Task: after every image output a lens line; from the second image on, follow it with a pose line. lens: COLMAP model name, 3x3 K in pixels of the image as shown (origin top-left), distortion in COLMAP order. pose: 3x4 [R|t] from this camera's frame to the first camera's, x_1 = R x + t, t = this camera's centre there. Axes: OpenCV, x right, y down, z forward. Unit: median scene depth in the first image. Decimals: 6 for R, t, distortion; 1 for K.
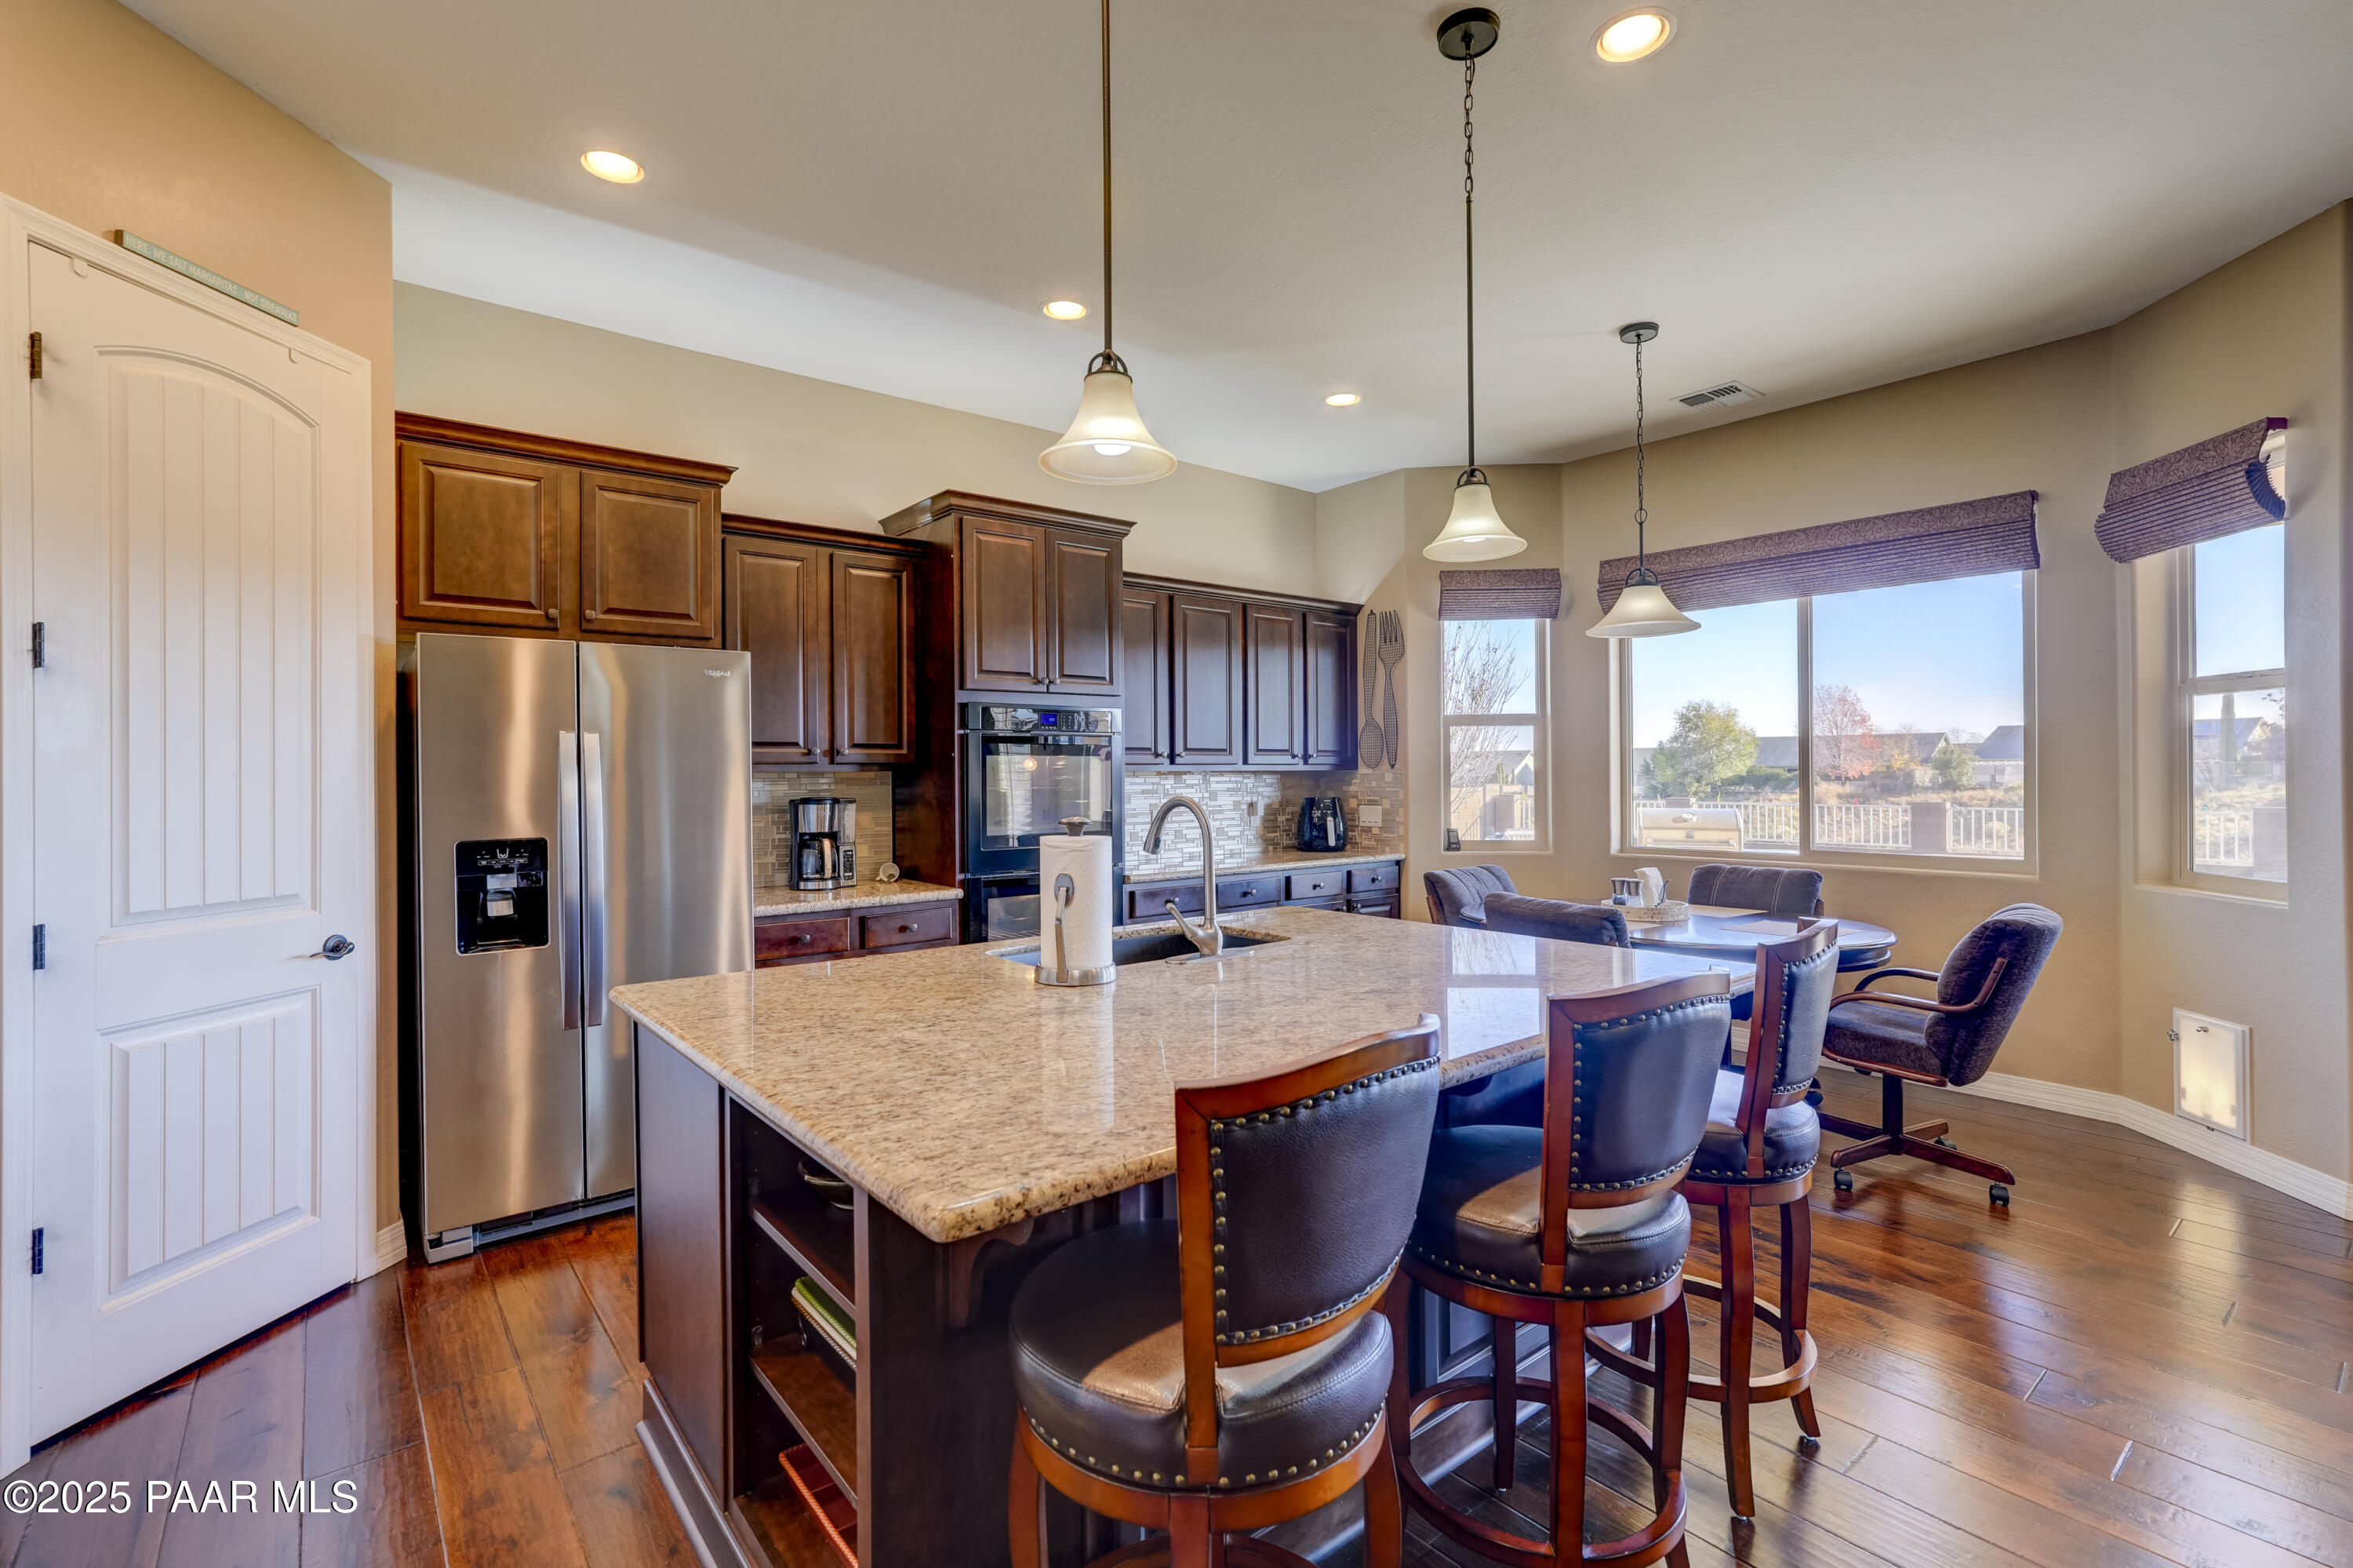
lens RADIAL K [[1084.7, 0, 1172.5], [0, 1084.7, 763.7], [0, 0, 1]] dist [-0.003158, 0.008866]
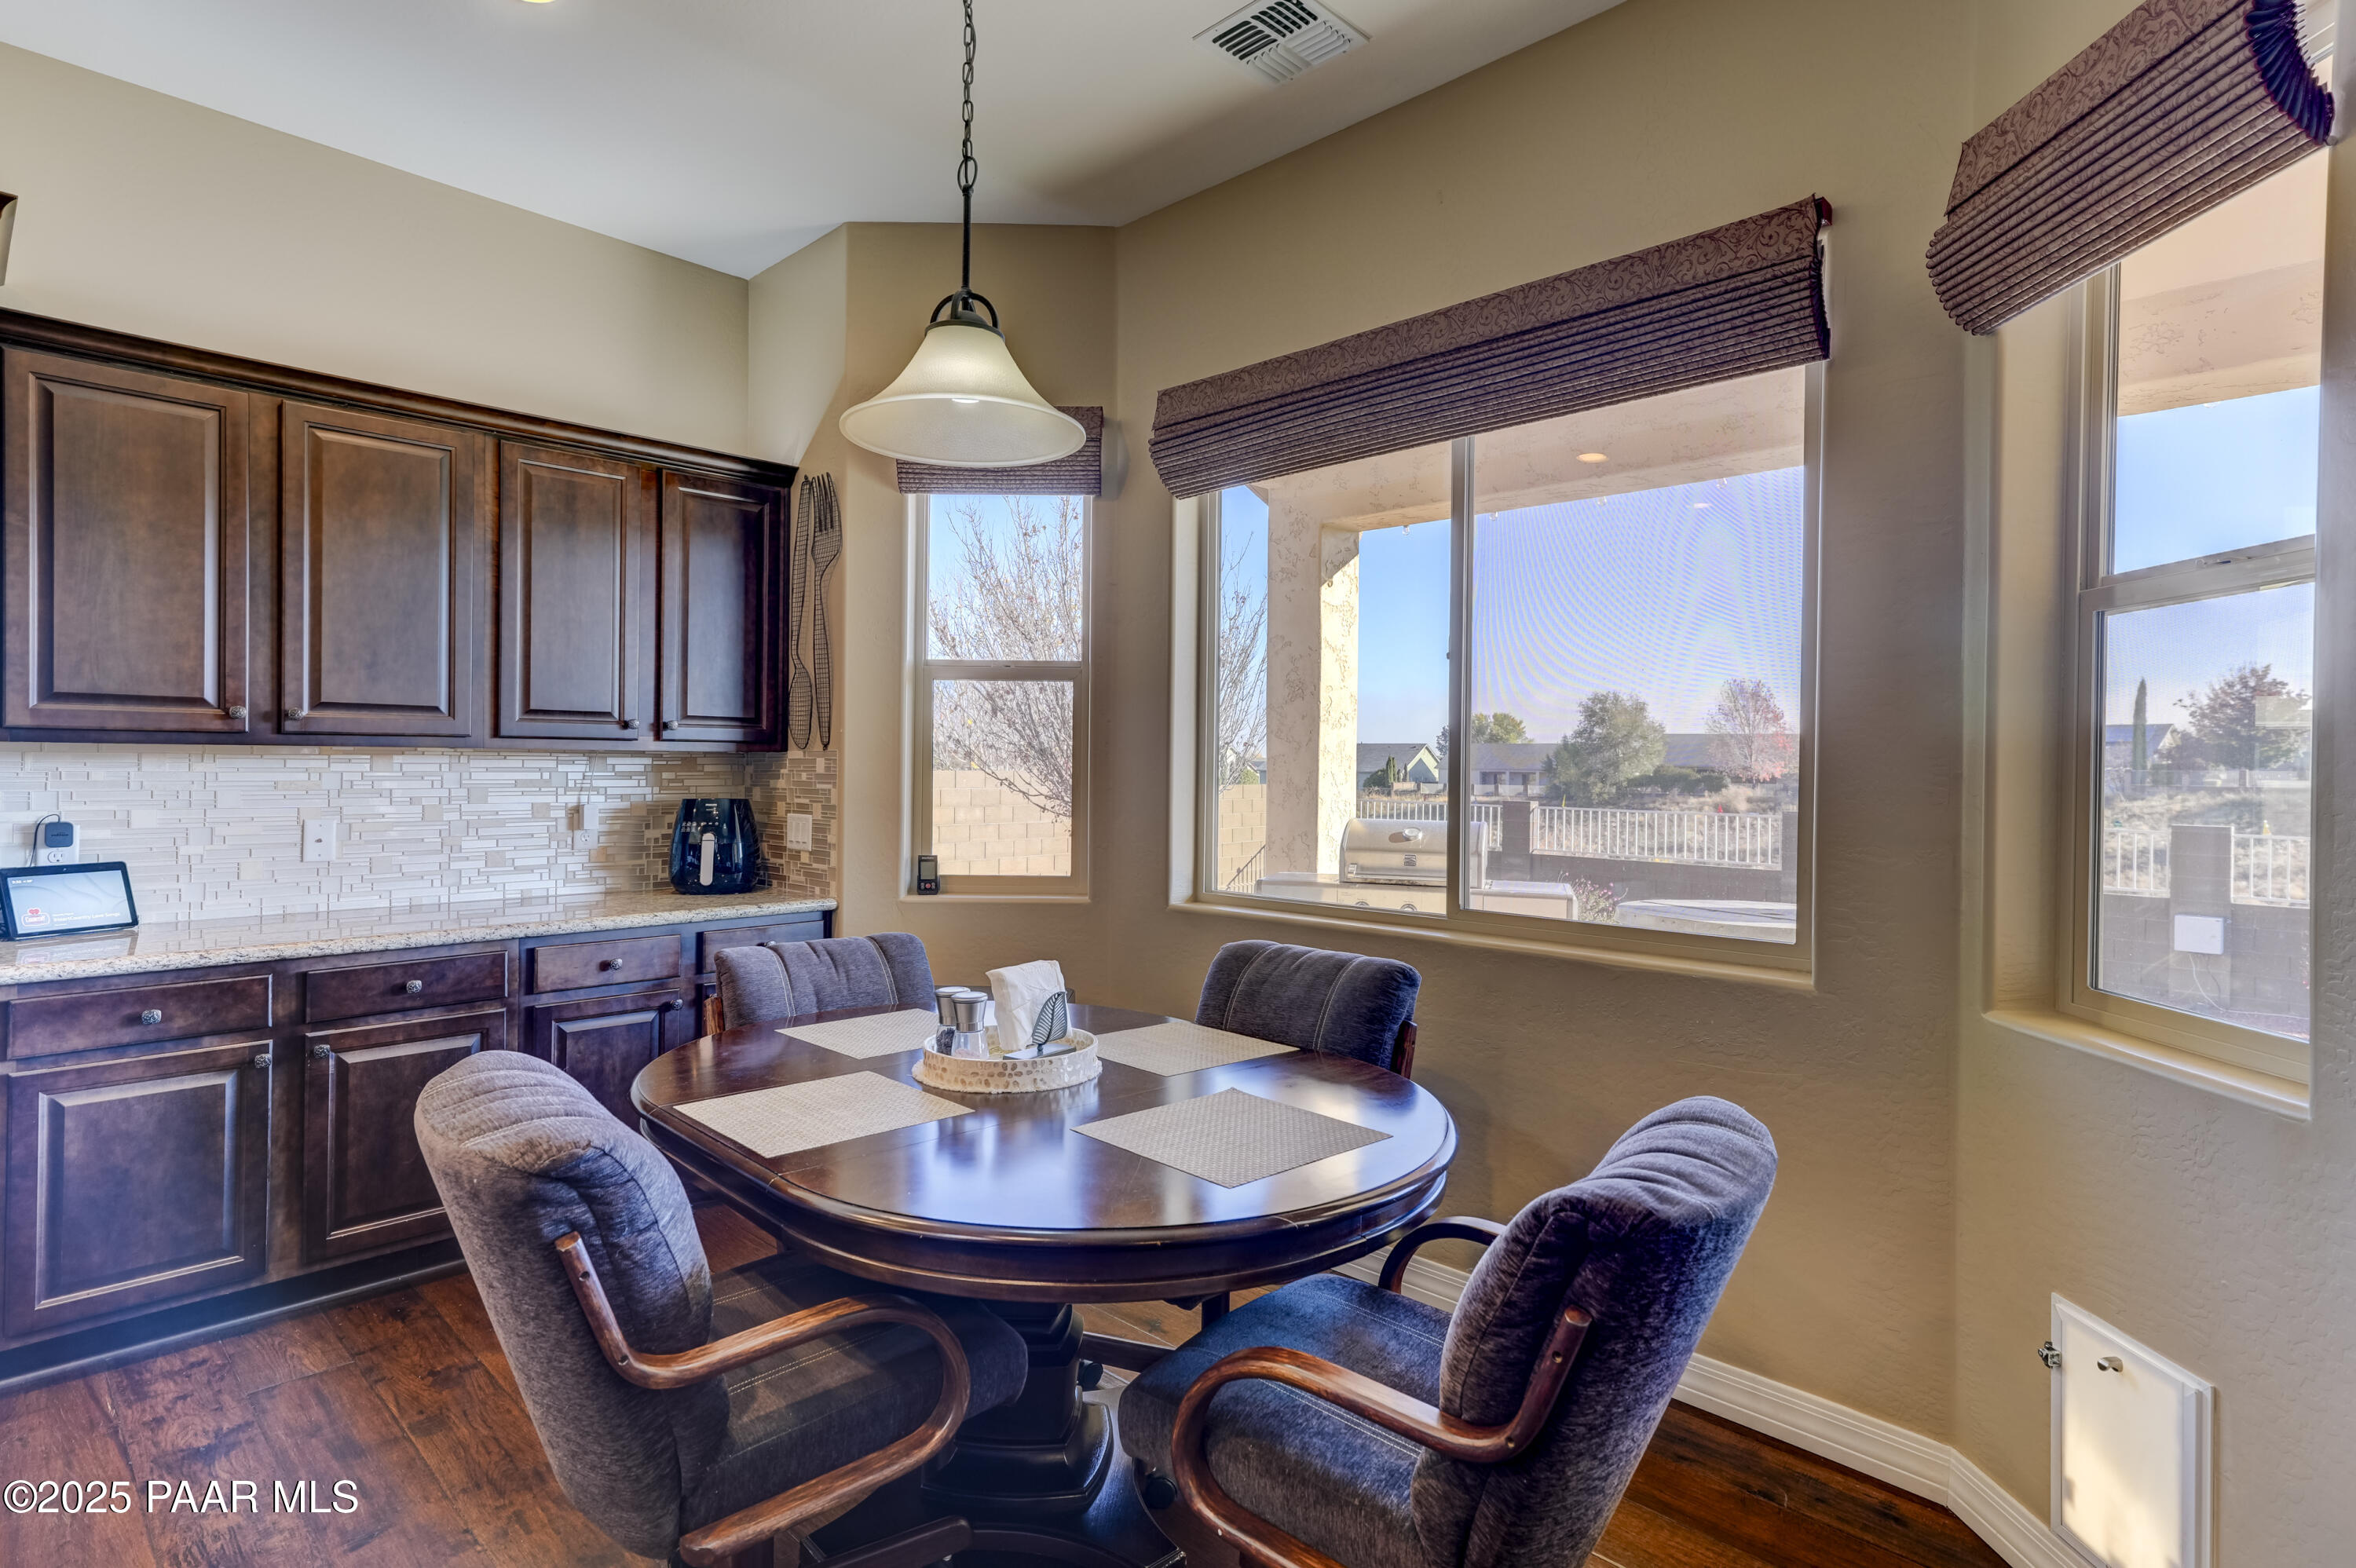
lens RADIAL K [[1193.8, 0, 1191.1], [0, 1193.8, 765.0], [0, 0, 1]] dist [0.019639, 0.002555]
pose [[0.994262, 0.017019, 0.105612, 0.330173], [-0.018015, 0.999802, 0.008482, 0.003402], [-0.105446, -0.010335, 0.994371, 0.351667]]
